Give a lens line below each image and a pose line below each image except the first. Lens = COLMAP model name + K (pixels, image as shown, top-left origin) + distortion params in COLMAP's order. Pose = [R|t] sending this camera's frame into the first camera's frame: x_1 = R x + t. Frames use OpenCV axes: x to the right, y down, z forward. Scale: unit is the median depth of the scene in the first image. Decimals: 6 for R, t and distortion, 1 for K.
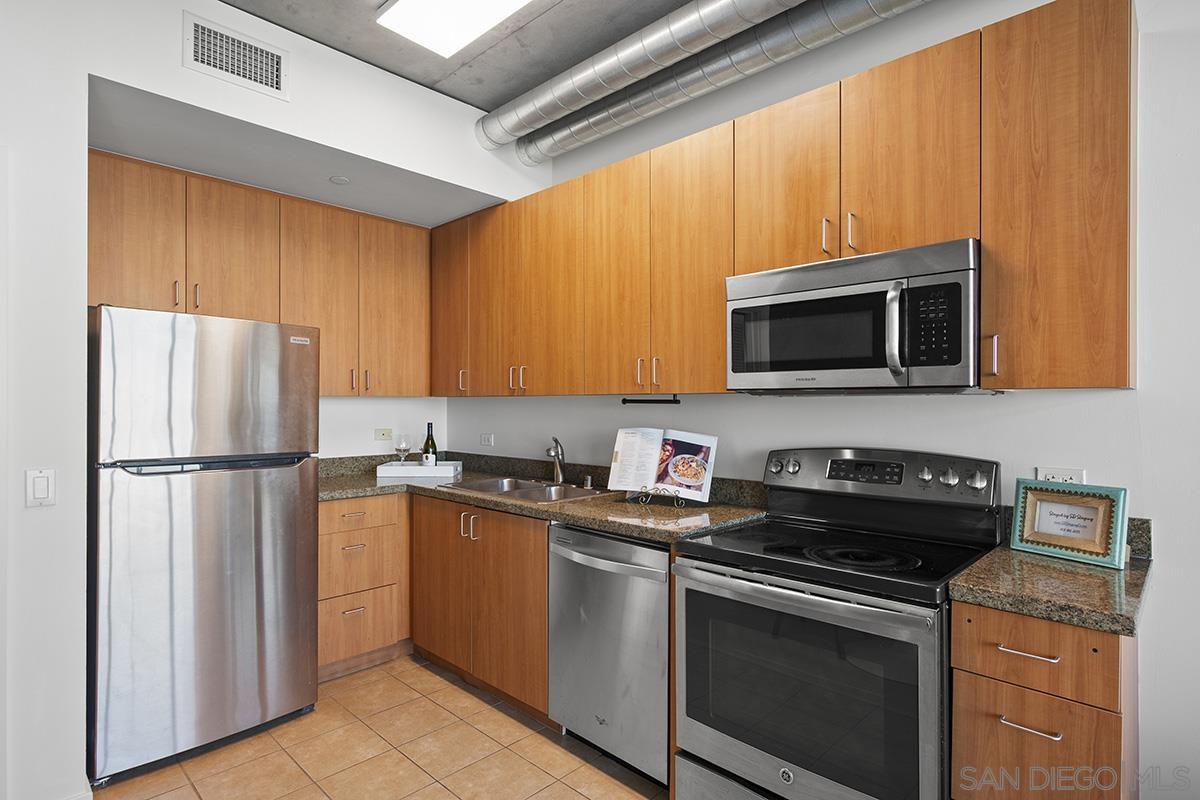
lens RADIAL K [[610.2, 0, 598.6], [0, 610.2, 406.1], [0, 0, 1]] dist [0.000043, -0.000378]
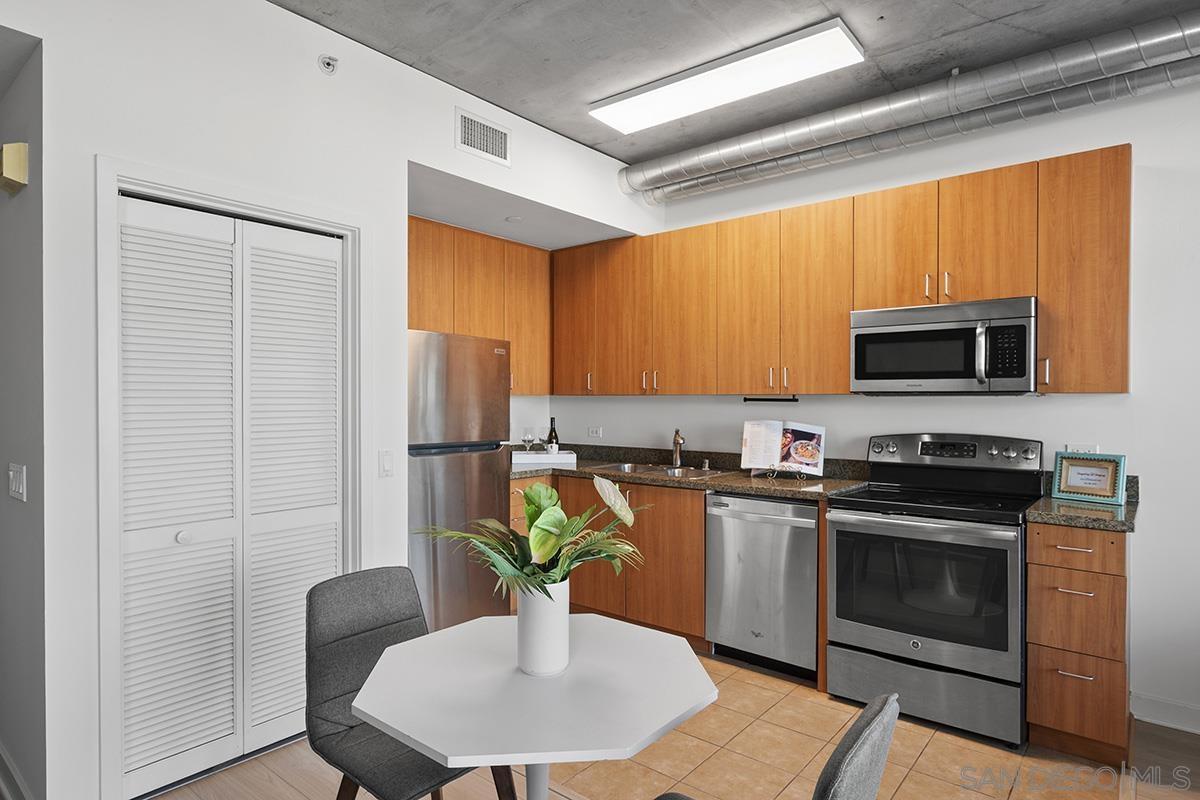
lens RADIAL K [[667.9, 0, 597.7], [0, 667.9, 407.3], [0, 0, 1]] dist [-0.001436, -0.000162]
pose [[0.997327, -0.000543, 0.073066, -0.433629], [-0.000026, 0.999970, 0.007788, -0.003414], [-0.073068, -0.007769, 0.997297, -0.434133]]
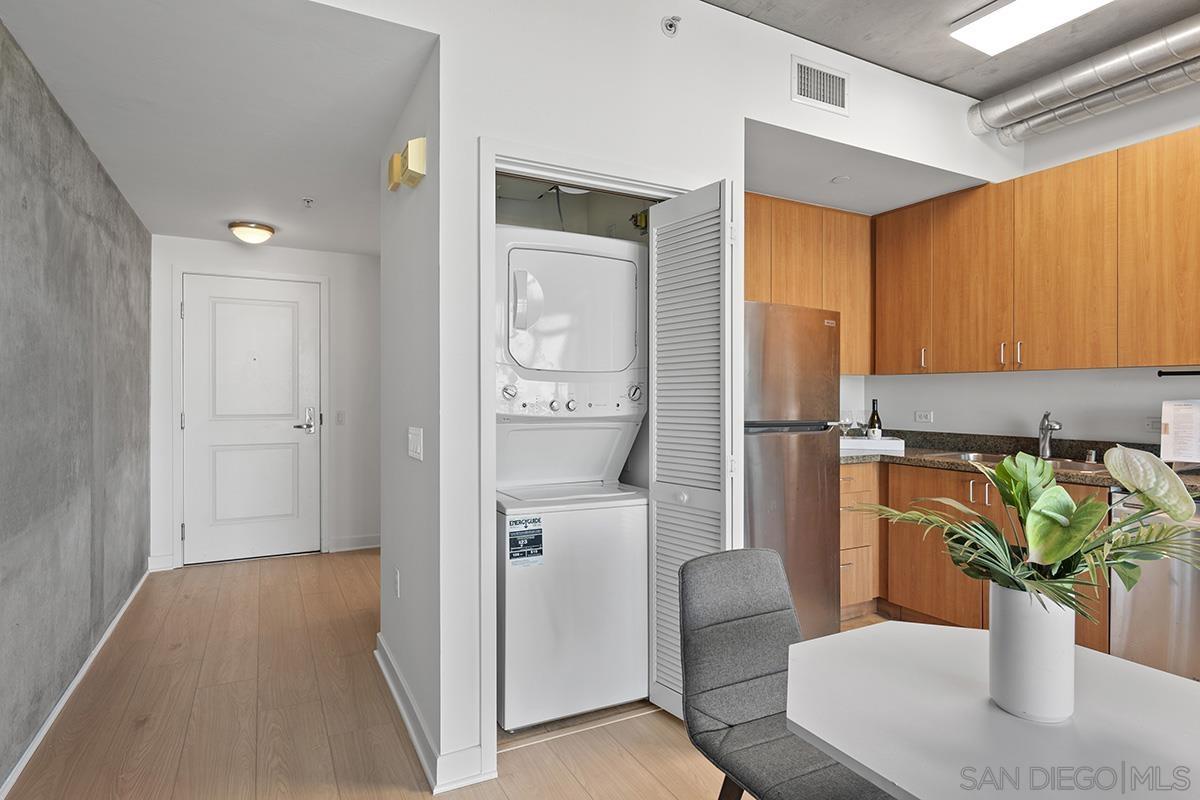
lens RADIAL K [[638.5, 0, 600.0], [0, 638.5, 400.0], [0, 0, 1]] dist [-0.000089, 0.000138]
pose [[0.949892, 0.001285, -0.312577, -0.584656], [0.000290, 0.999987, 0.004994, 0.034599], [0.312579, -0.004834, 0.949879, -0.308953]]
